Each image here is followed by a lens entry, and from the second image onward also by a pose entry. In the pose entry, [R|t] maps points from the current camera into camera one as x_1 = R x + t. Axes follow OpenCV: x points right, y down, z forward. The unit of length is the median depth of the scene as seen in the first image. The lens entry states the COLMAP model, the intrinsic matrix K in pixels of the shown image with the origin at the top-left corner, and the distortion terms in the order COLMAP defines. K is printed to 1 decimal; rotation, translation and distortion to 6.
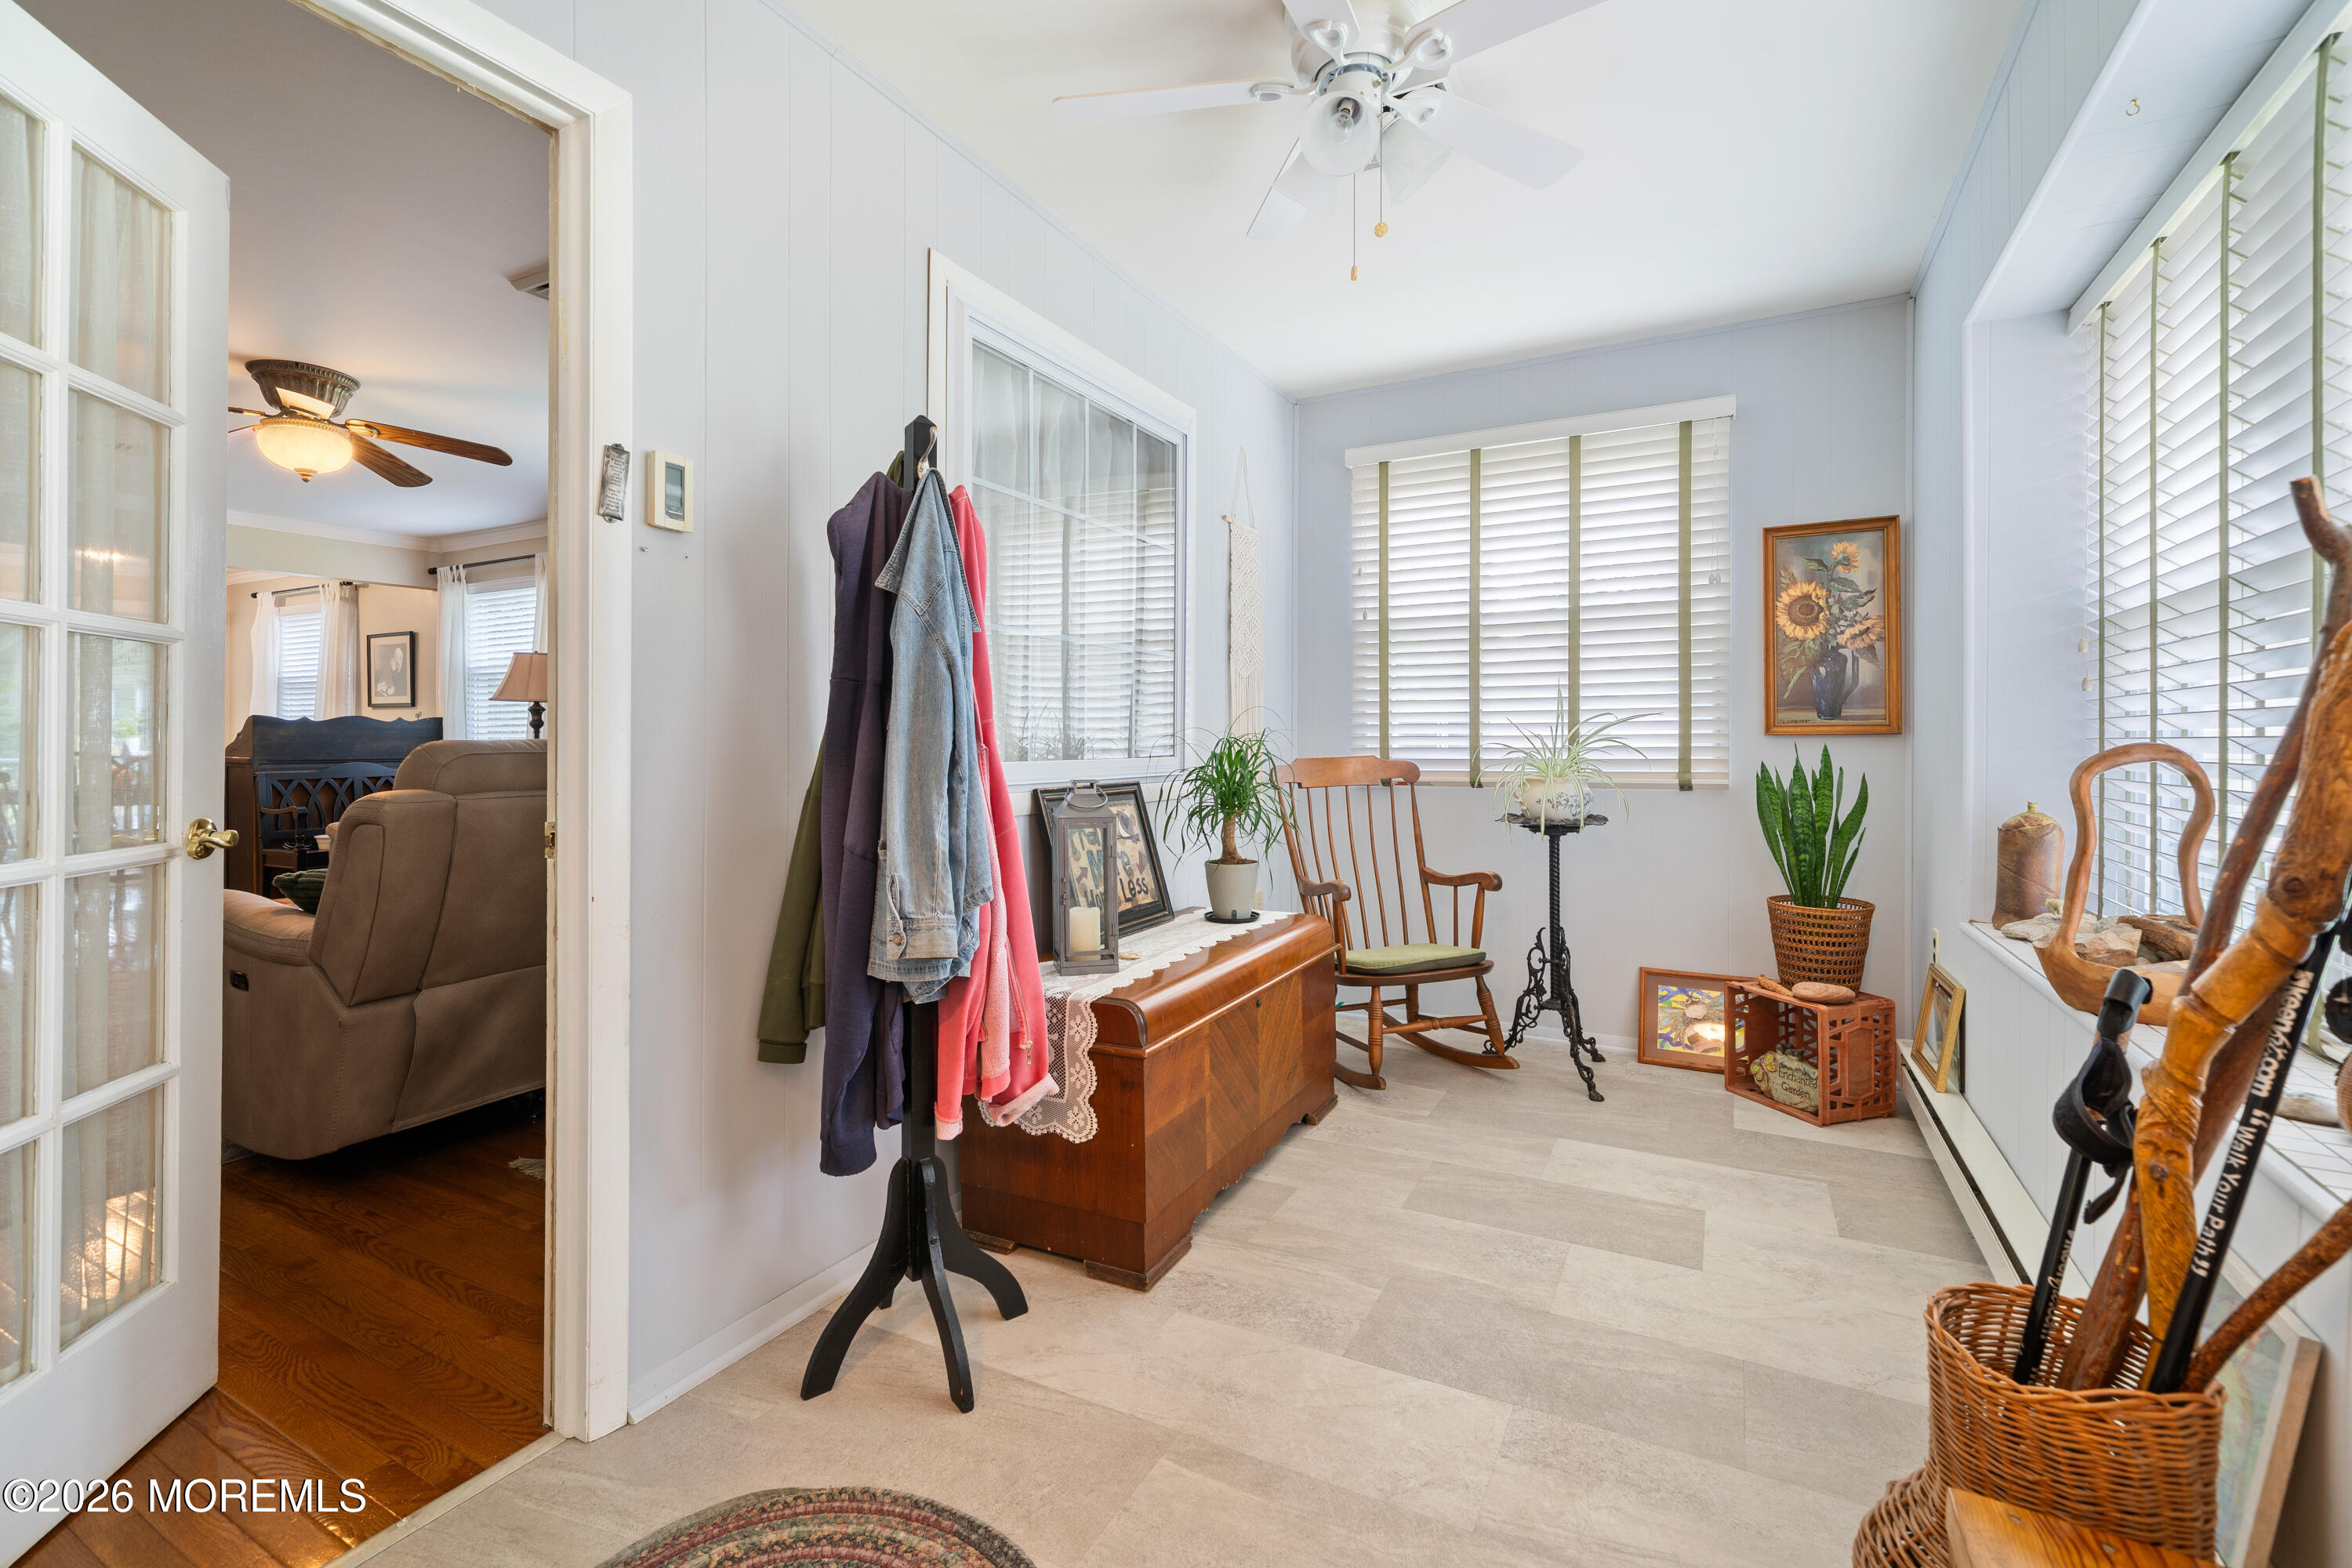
lens RADIAL K [[1029.8, 0, 1177.4], [0, 1029.8, 741.8], [0, 0, 1]] dist [0.000013, 0.000531]
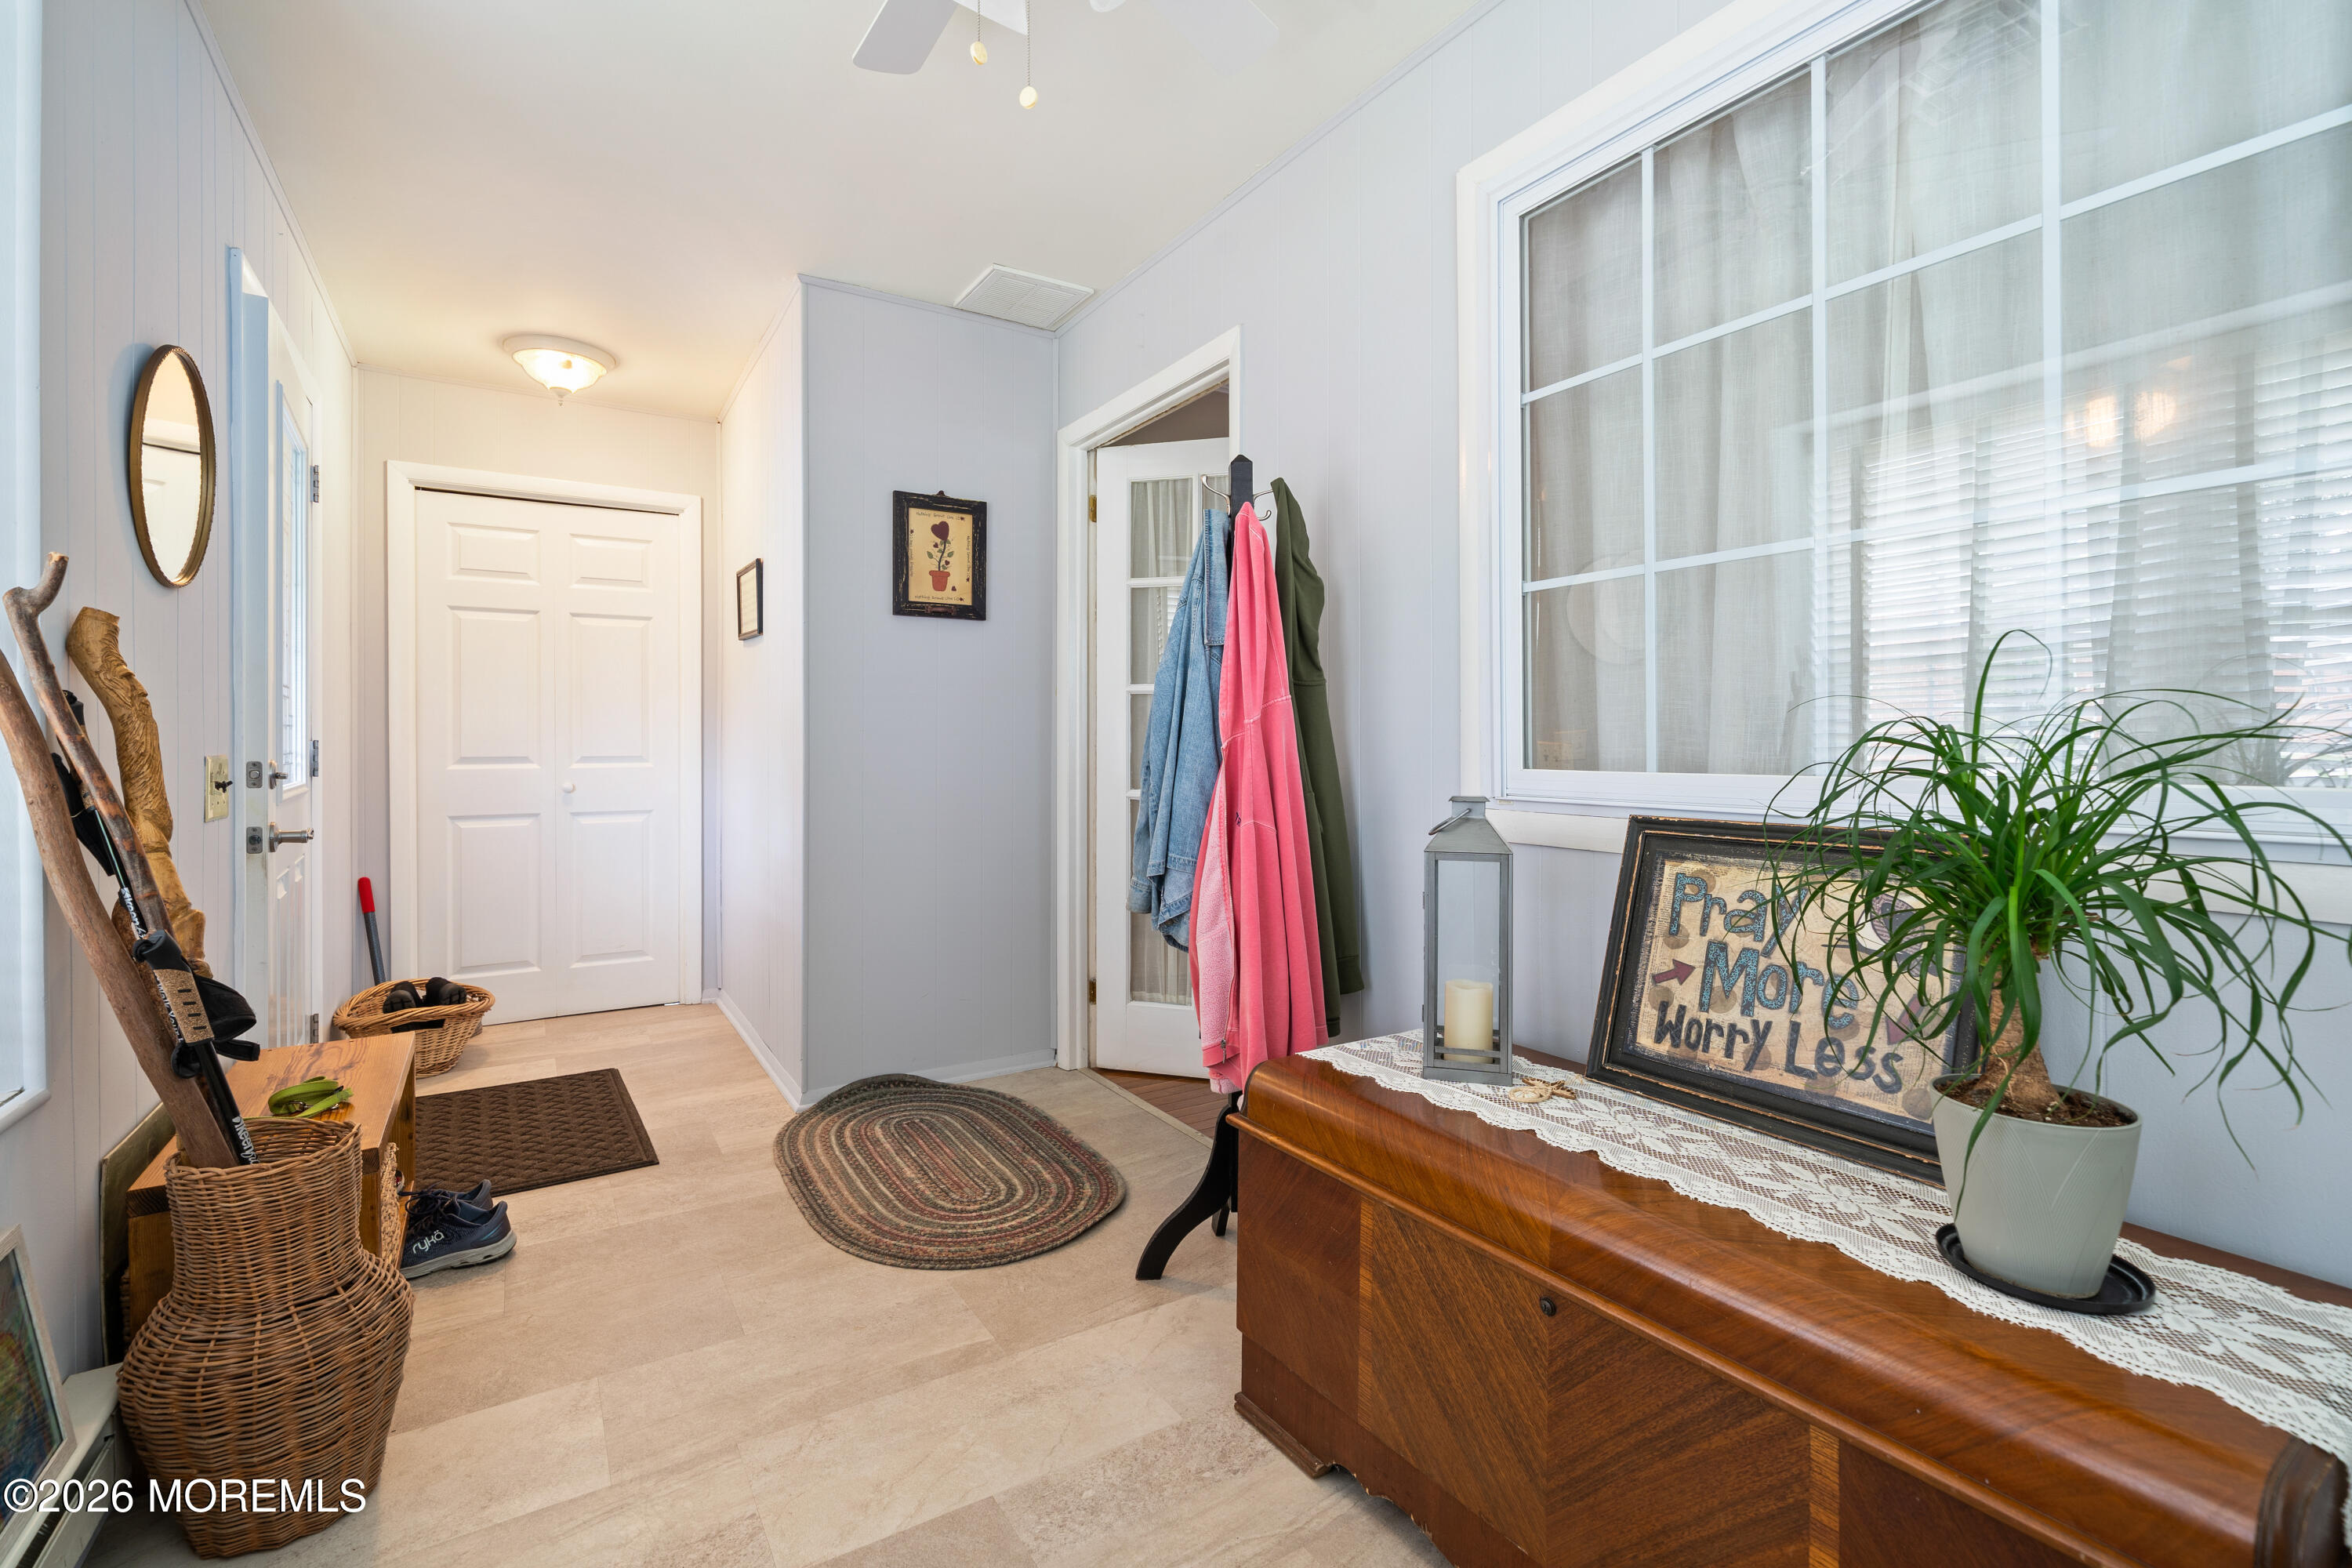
lens RADIAL K [[1029.8, 0, 1181.8], [0, 1029.8, 763.4], [0, 0, 1]] dist [0.000013, 0.000531]
pose [[-0.493912, 0.003871, -0.869503, 0.793458], [-0.001346, 0.999985, 0.005217, 0.013042], [0.869511, 0.003747, -0.493900, 1.534744]]
